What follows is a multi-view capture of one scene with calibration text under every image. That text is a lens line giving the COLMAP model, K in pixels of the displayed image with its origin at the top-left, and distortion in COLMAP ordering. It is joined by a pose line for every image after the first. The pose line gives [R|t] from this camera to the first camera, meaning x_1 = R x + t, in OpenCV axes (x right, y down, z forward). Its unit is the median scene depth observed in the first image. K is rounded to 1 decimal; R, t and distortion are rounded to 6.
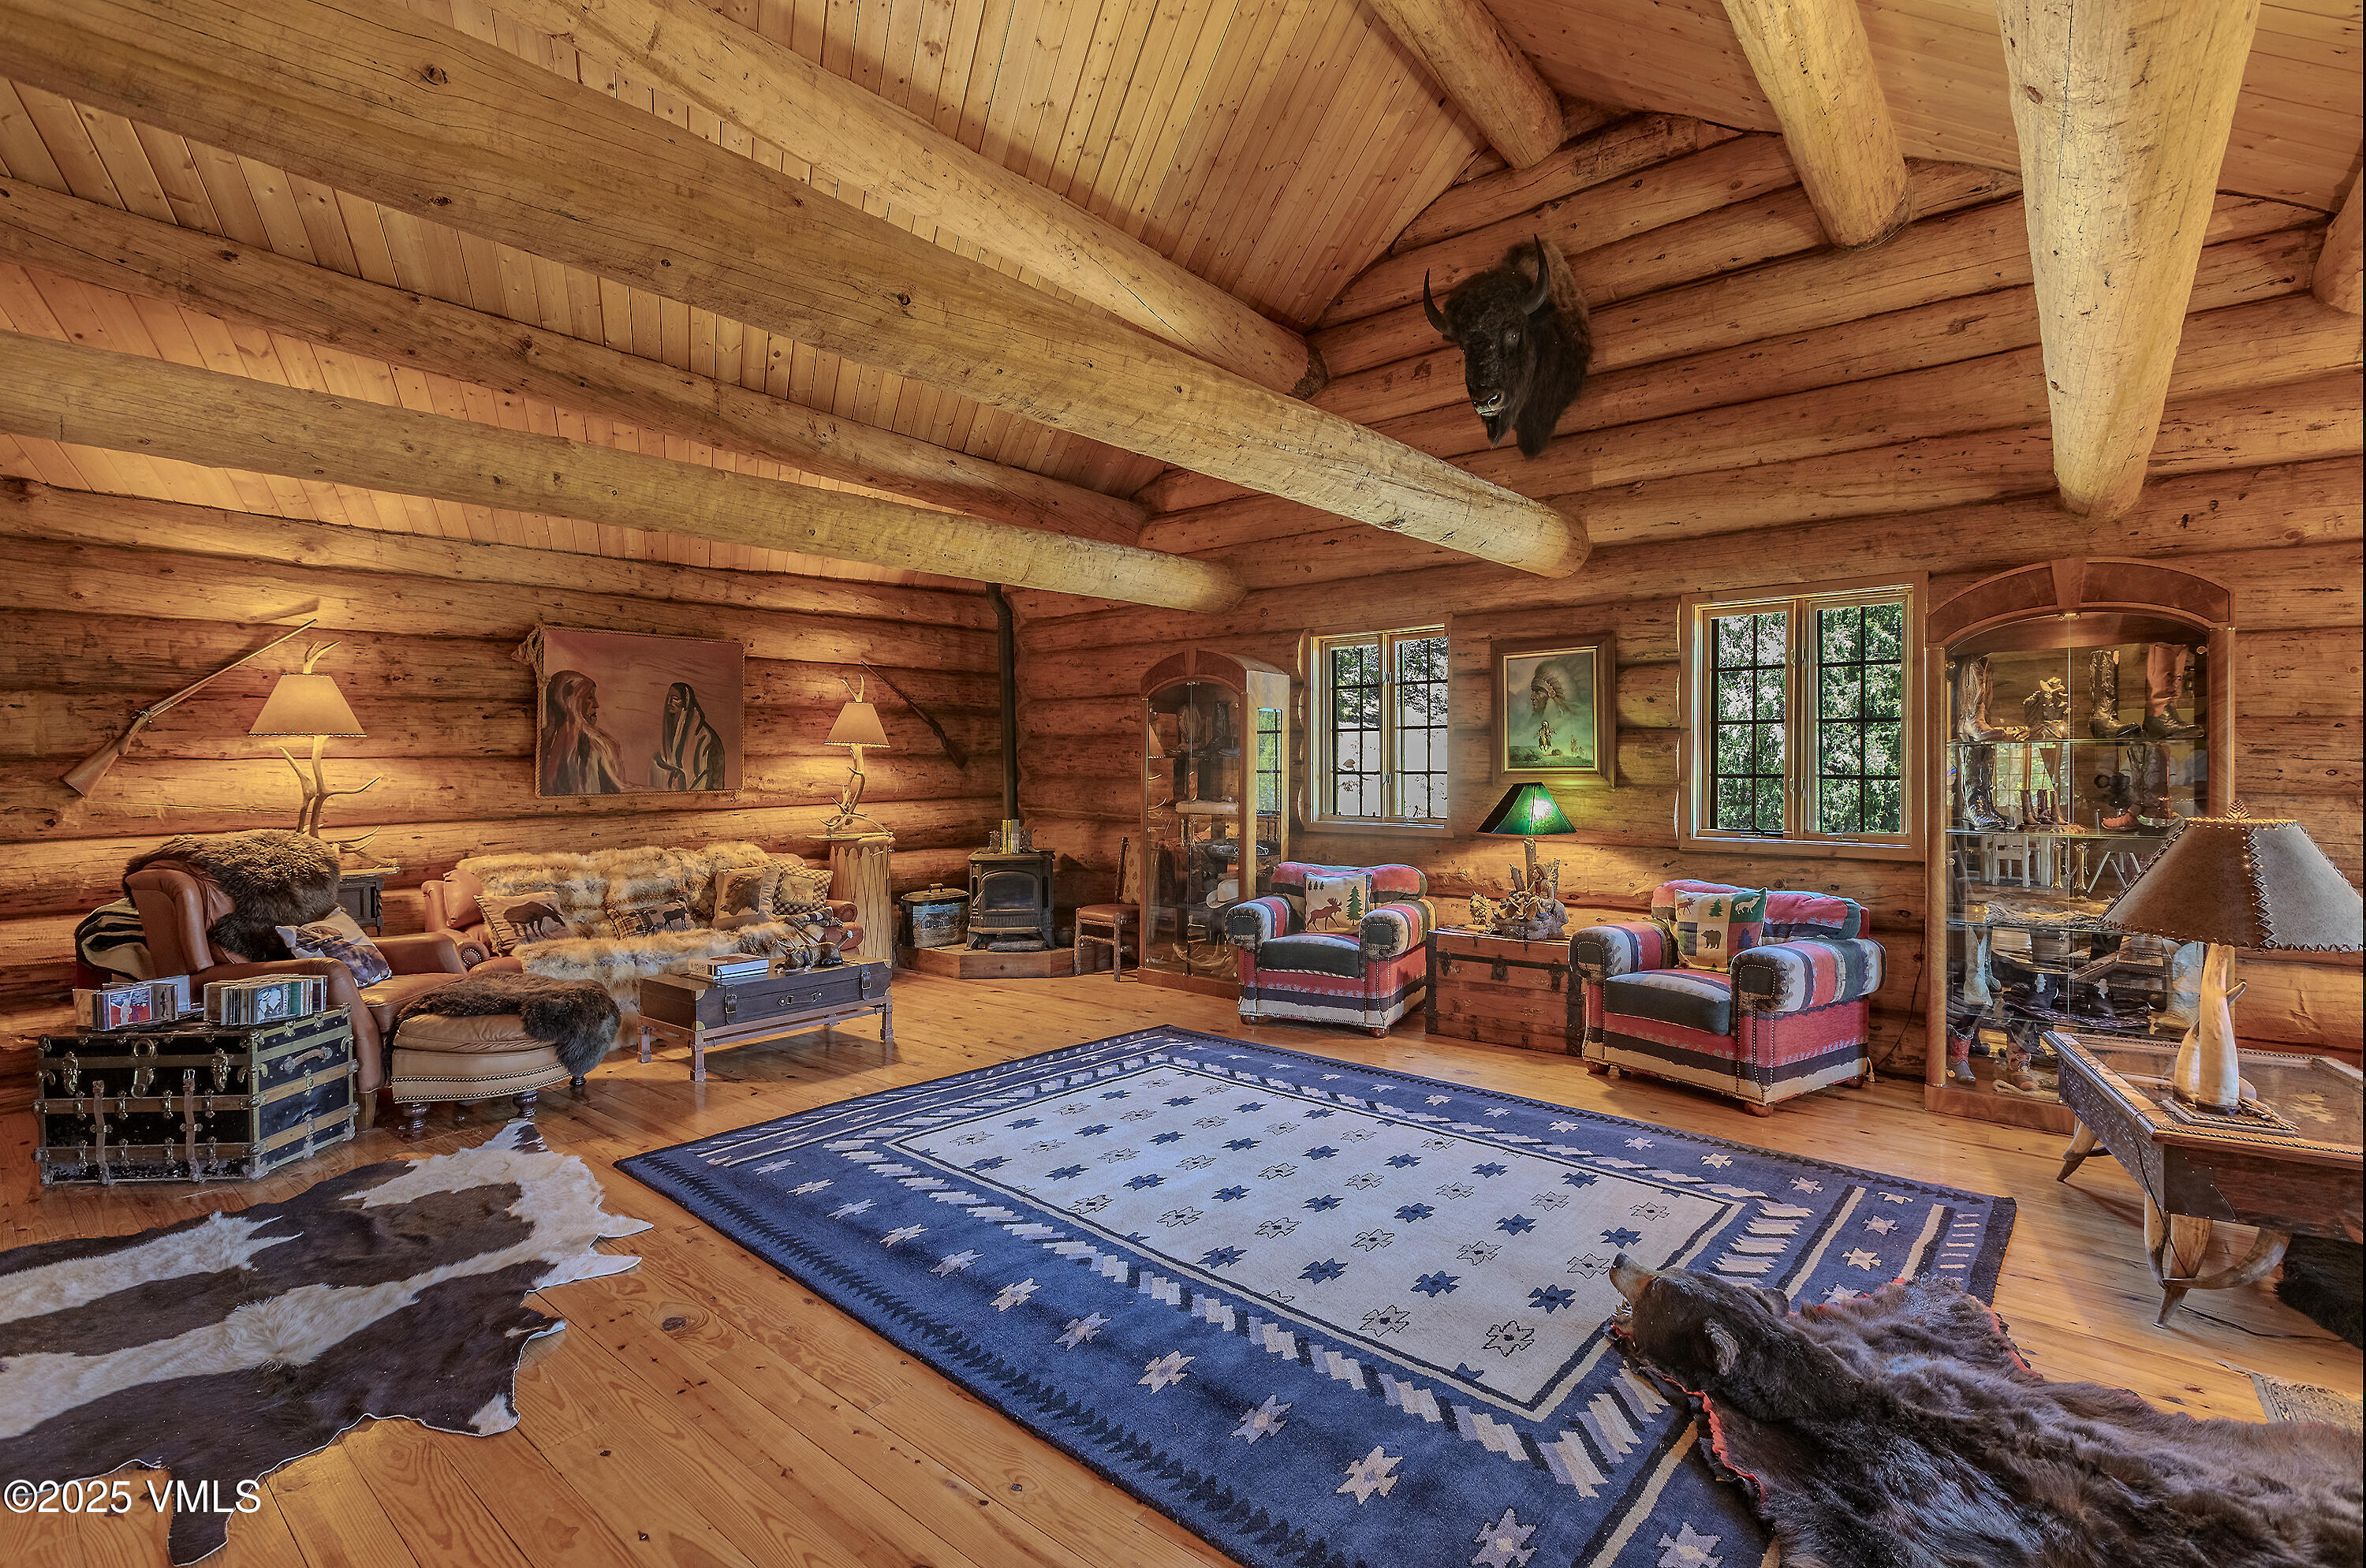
lens RADIAL K [[1075.0, 0, 1185.5], [0, 1075.0, 784.6], [0, 0, 1]] dist [0.003589, 0.000019]
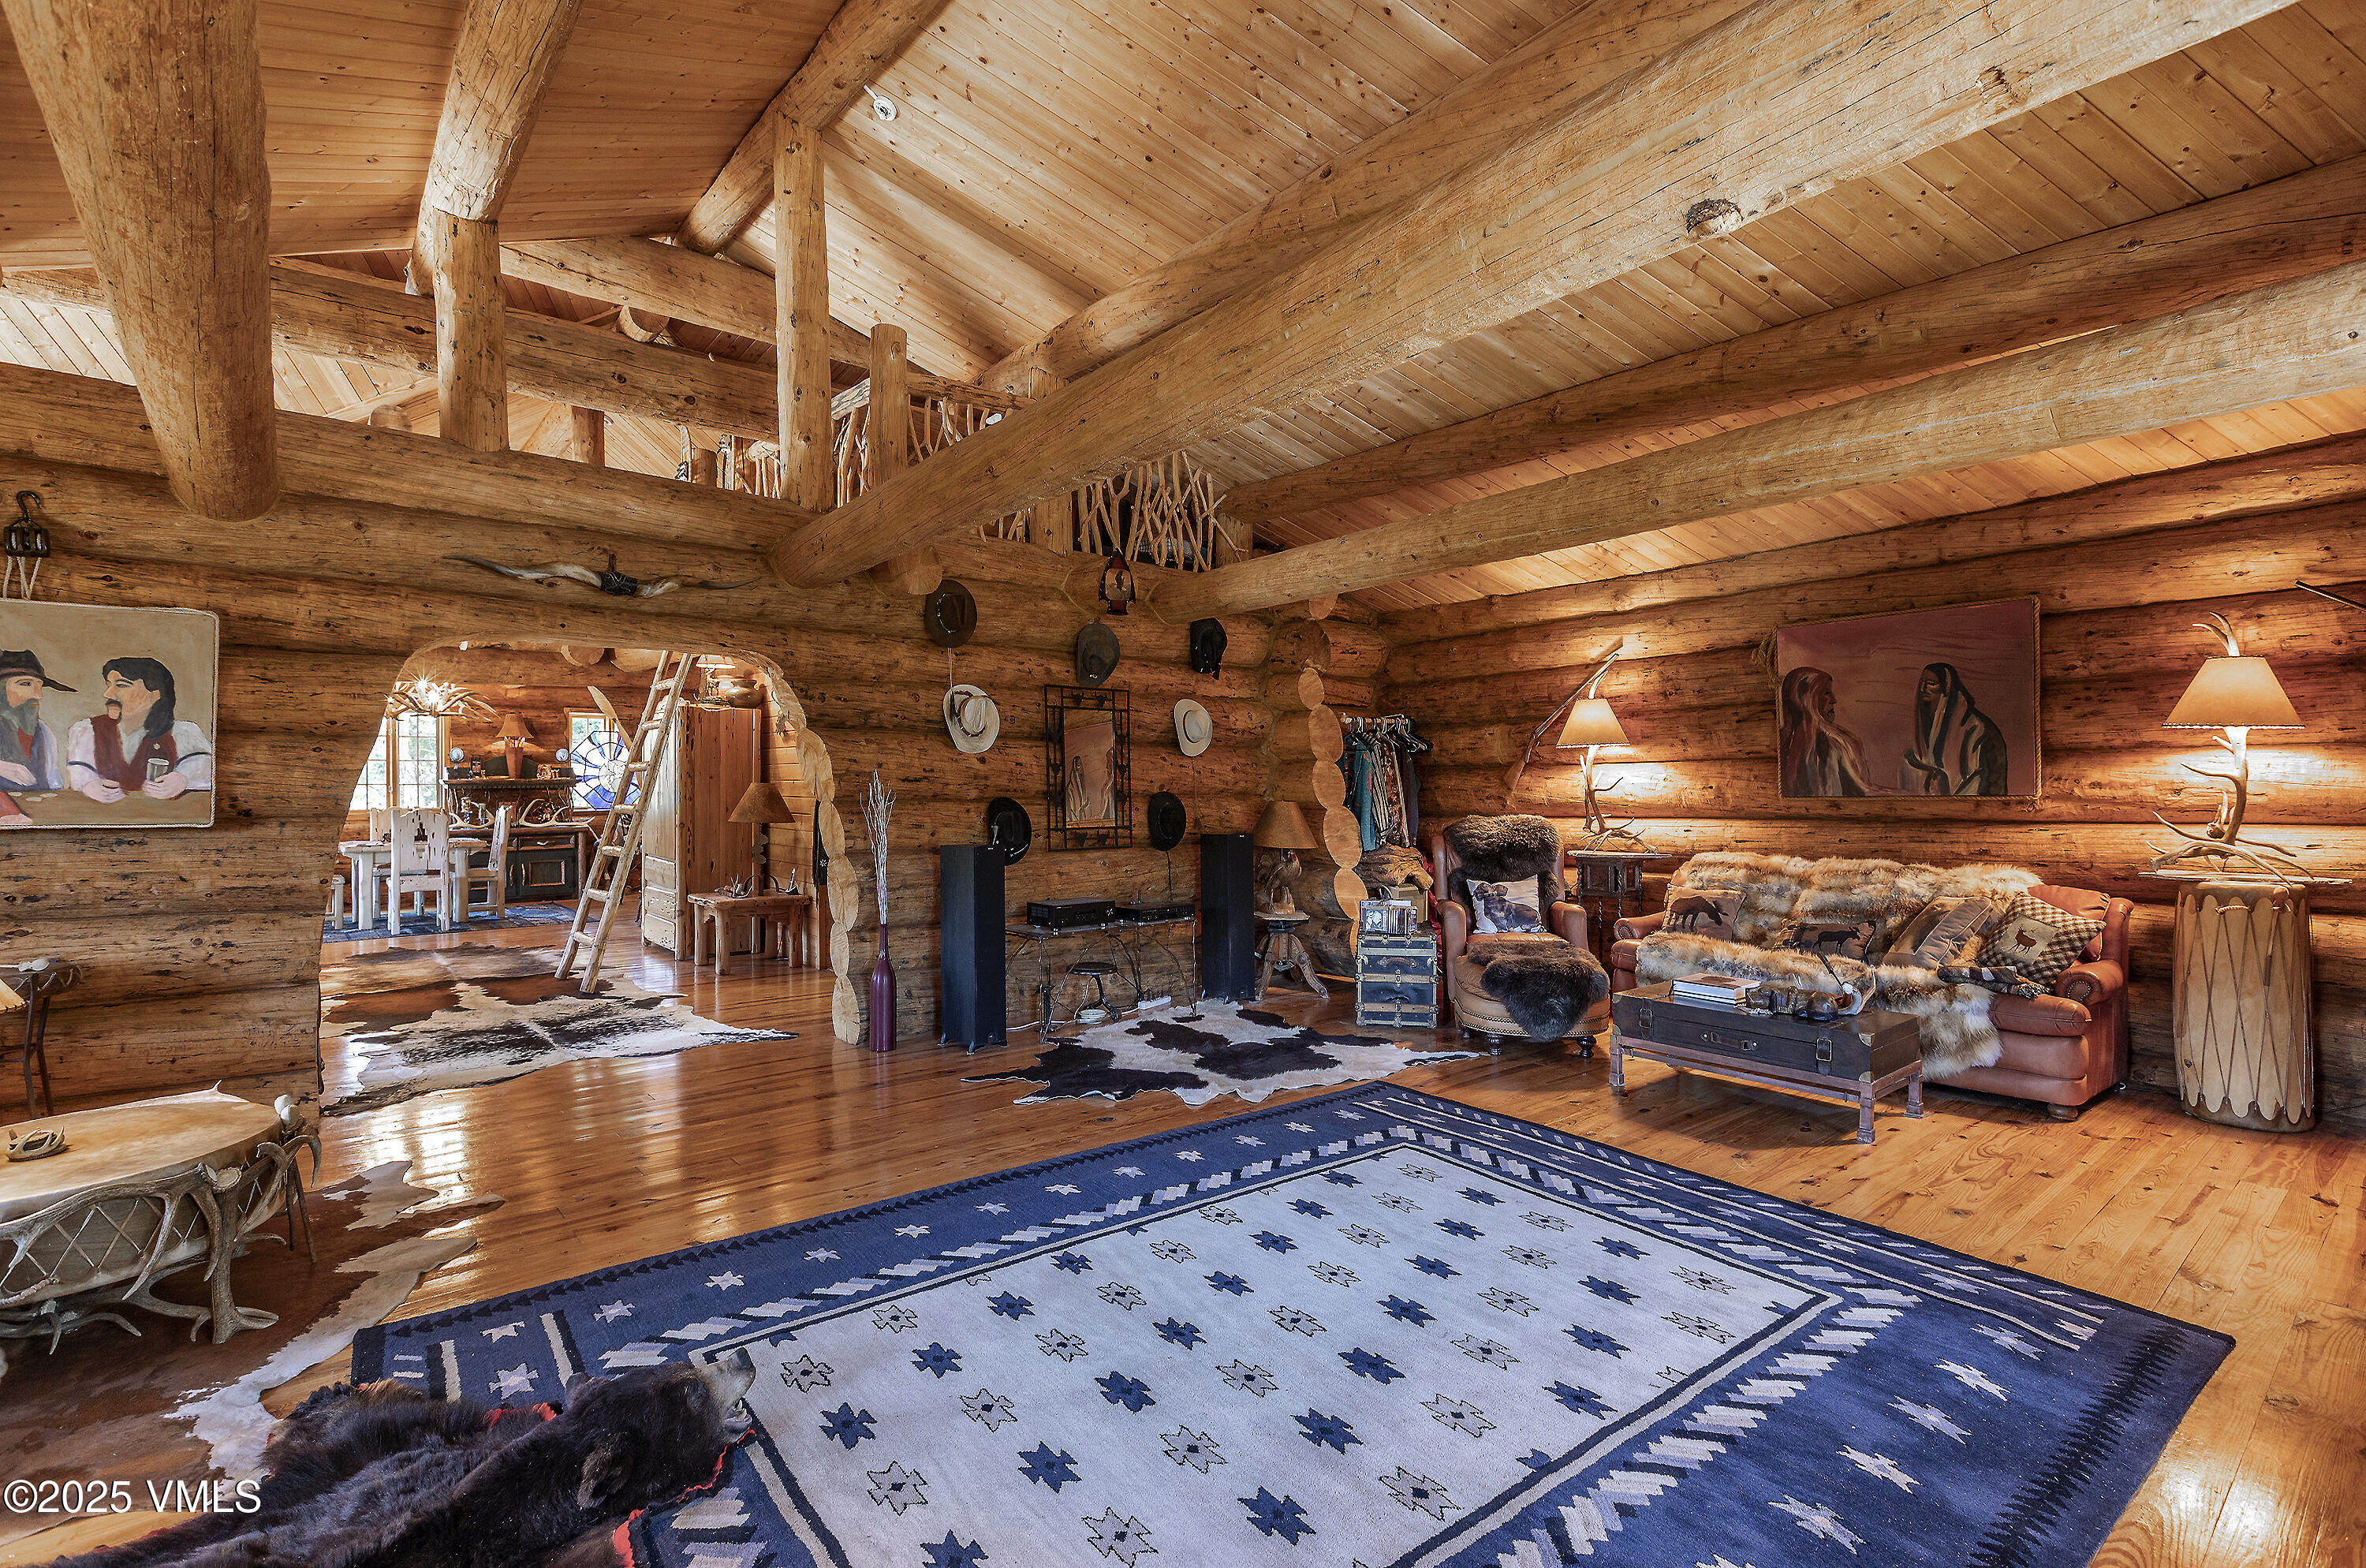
lens RADIAL K [[1135.3, 0, 1187.0], [0, 1135.3, 776.3], [0, 0, 1]] dist [-0.003687, 0.000121]
pose [[-0.201607, 0.002657, -0.979463, 0.626289], [-0.007298, 0.999964, 0.004215, -0.010625], [0.979439, 0.007998, -0.201580, 0.788512]]
